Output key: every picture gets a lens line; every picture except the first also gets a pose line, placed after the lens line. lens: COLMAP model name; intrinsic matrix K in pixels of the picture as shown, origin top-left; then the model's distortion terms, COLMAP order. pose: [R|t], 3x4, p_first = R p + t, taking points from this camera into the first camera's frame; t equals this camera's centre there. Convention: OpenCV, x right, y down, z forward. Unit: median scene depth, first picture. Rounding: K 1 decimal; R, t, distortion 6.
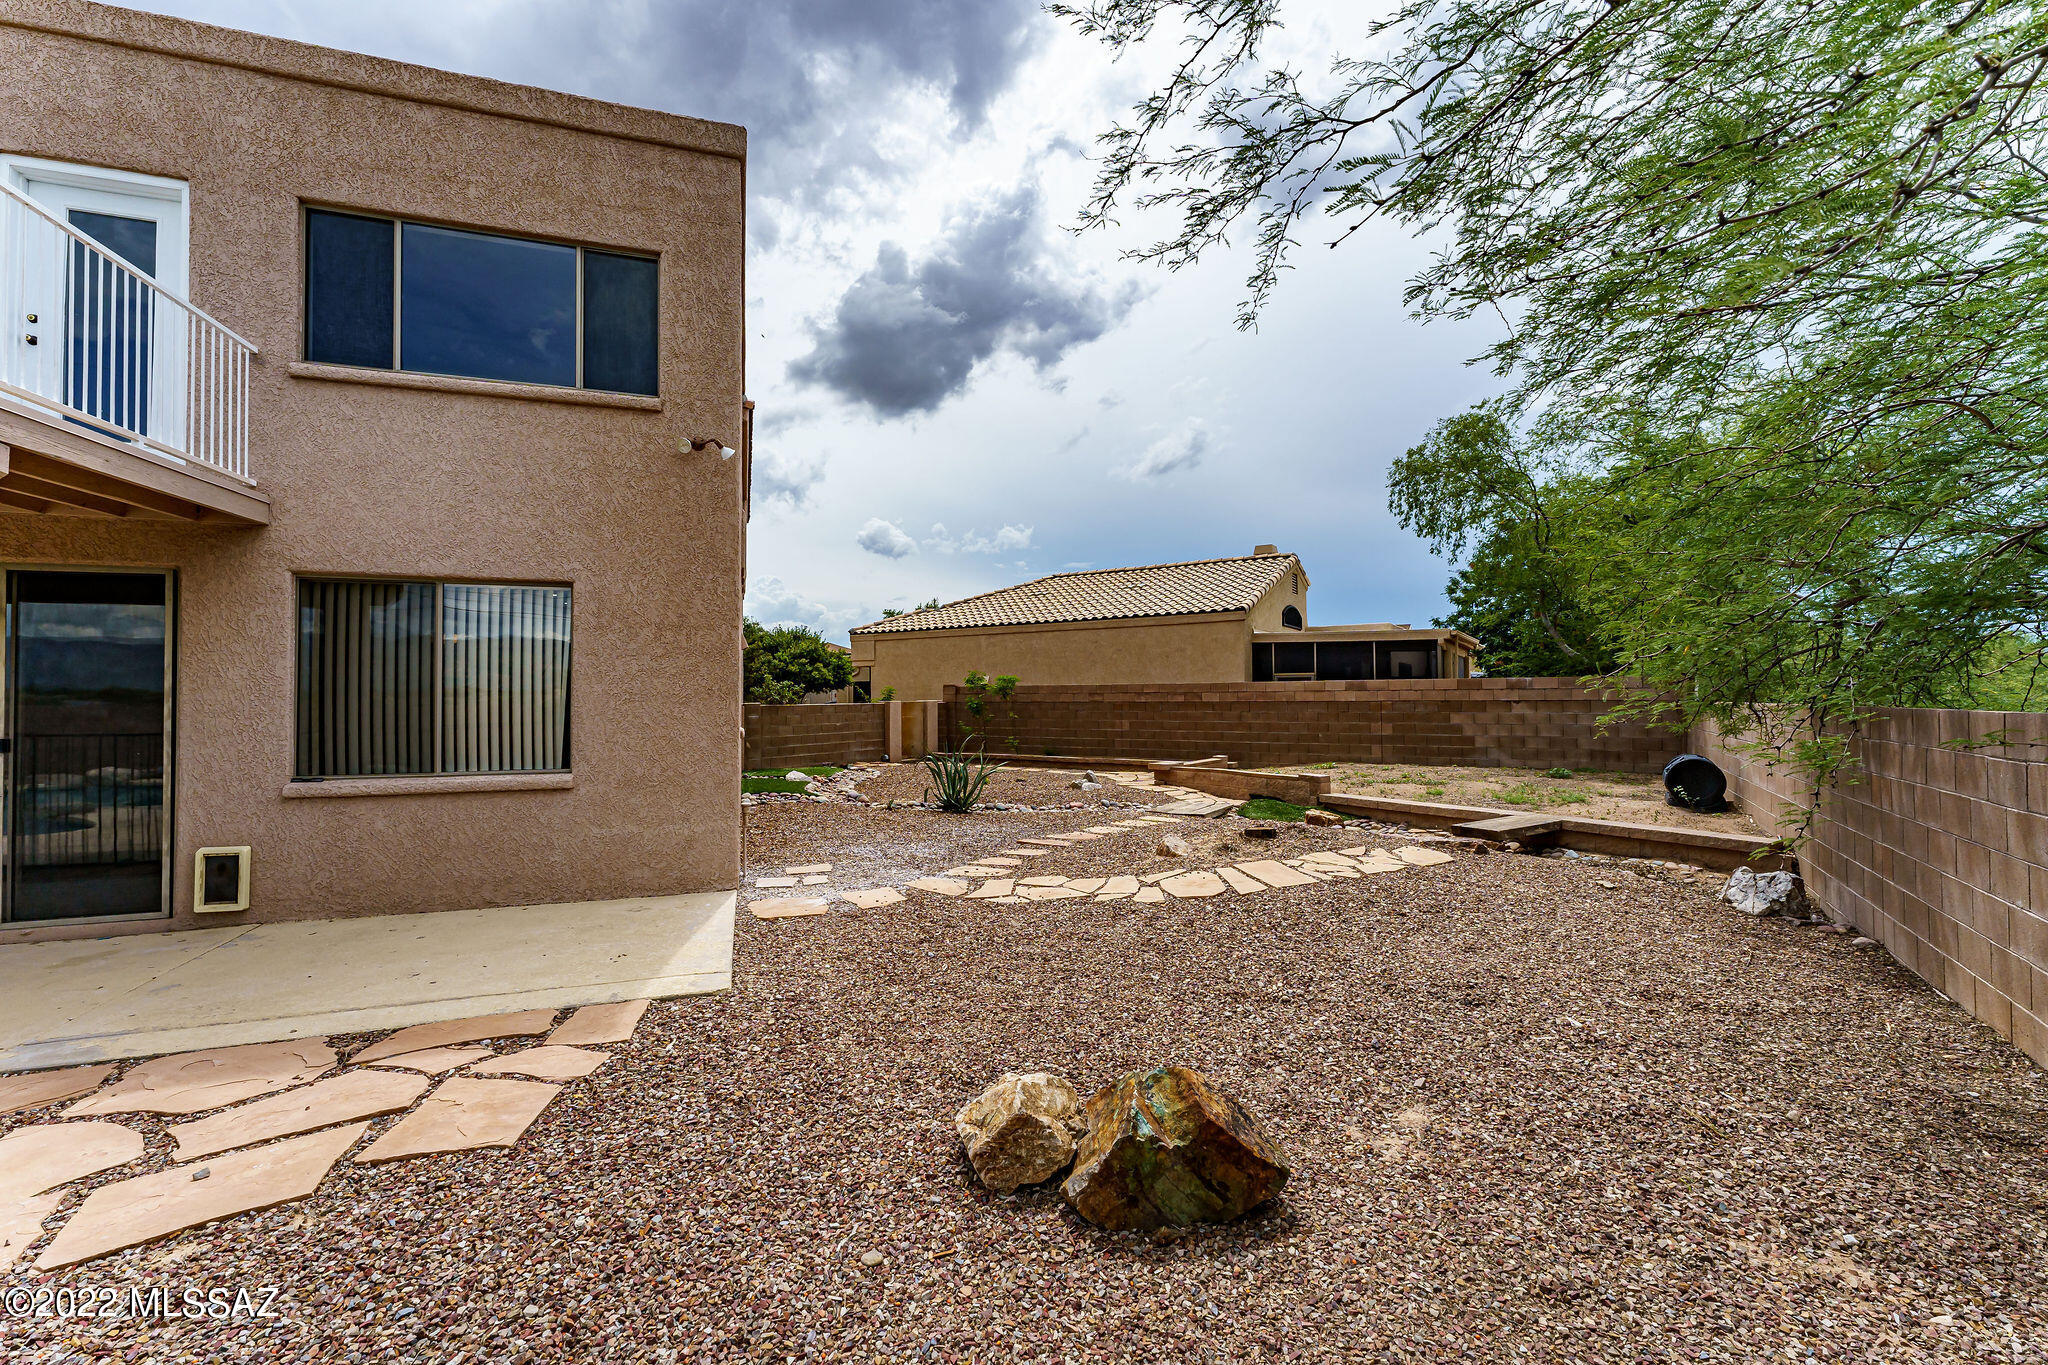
lens RADIAL K [[835.0, 0, 1024.0], [0, 835.0, 682.5], [0, 0, 1]] dist [0.001359, -0.000048]
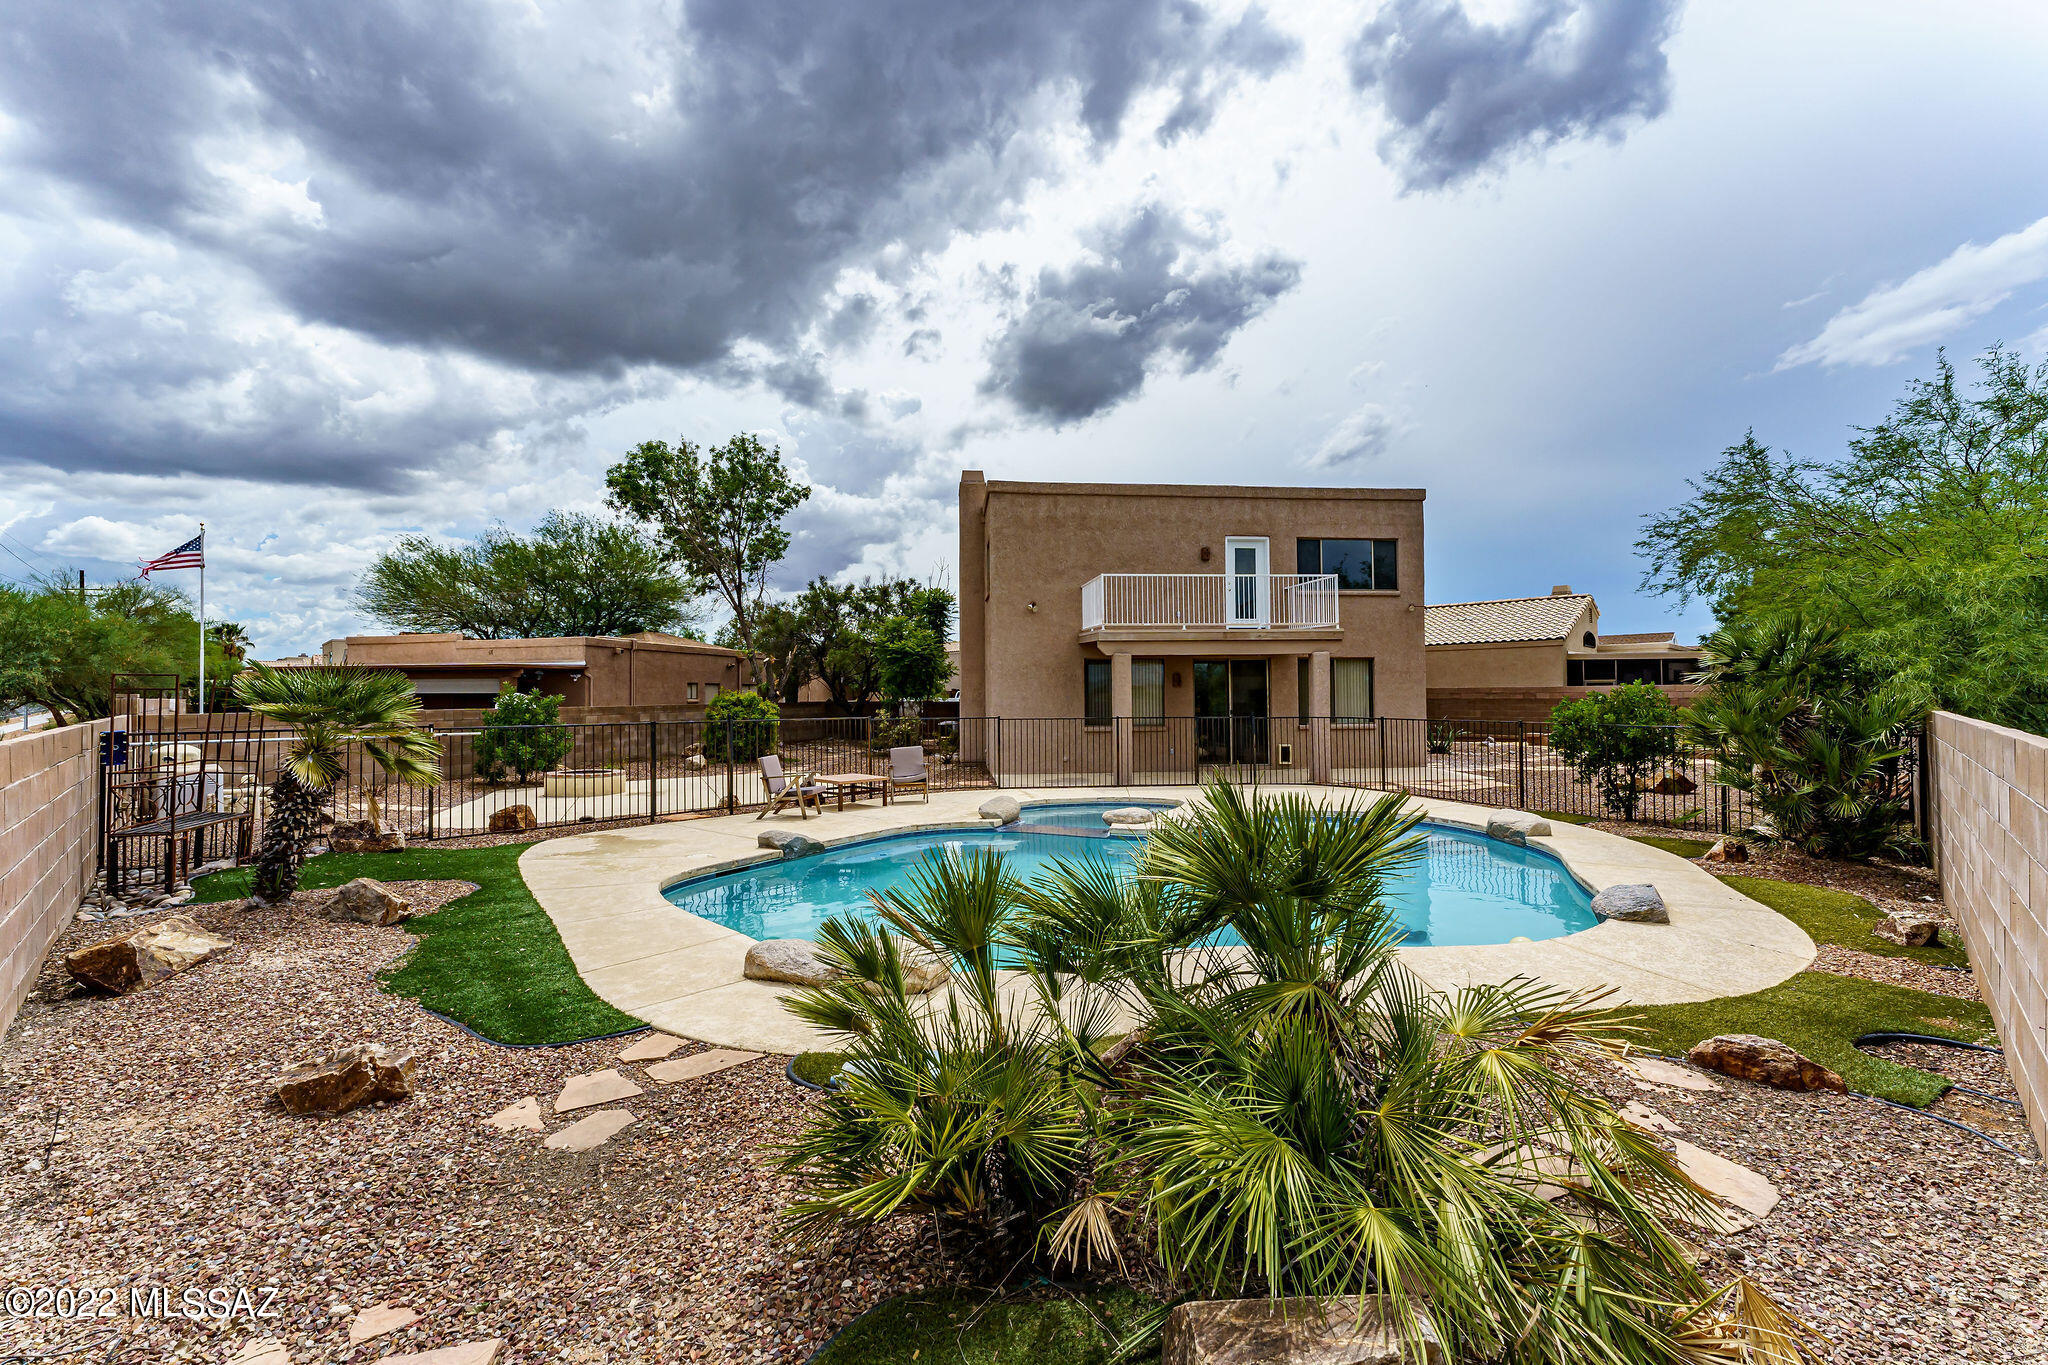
lens RADIAL K [[823.0, 0, 968.7], [0, 823.0, 655.6], [0, 0, 1]] dist [-0.000264, -0.000048]
pose [[0.968830, -0.007511, -0.247612, -0.410386], [0.001419, 0.999692, -0.024772, -0.020290], [0.247722, 0.023649, 0.968542, -0.719215]]
